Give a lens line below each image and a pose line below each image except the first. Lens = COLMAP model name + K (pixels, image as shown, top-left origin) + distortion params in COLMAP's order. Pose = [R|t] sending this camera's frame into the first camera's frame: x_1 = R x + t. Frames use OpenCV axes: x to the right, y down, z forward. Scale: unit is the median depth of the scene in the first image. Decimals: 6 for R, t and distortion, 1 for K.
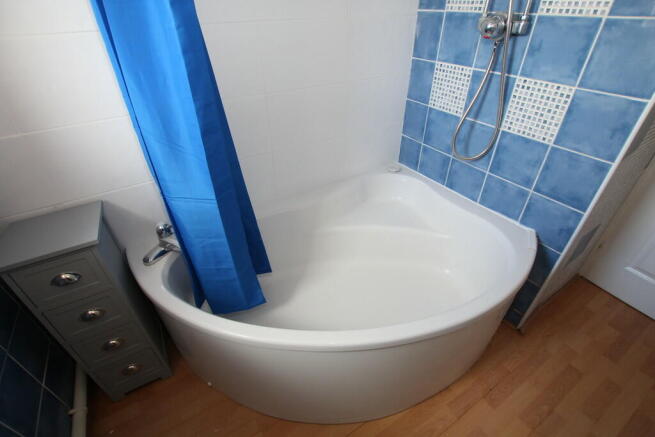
lens RADIAL K [[304.0, 0, 327.0], [0, 304.0, 221.7], [0, 0, 1]] dist [-0.035904, 0.005987]
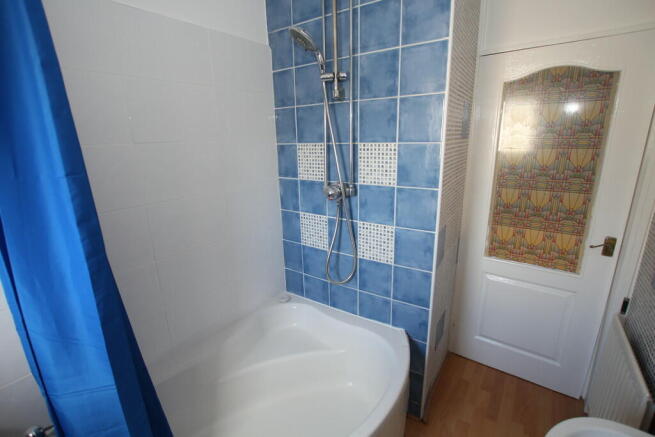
lens RADIAL K [[304.0, 0, 327.0], [0, 304.0, 221.7], [0, 0, 1]] dist [-0.035904, 0.005987]
pose [[0.919961, -0.114183, 0.375012, -0.025968], [0.241894, 0.918144, -0.313847, -0.064781], [-0.308479, 0.379440, 0.872276, -0.176652]]
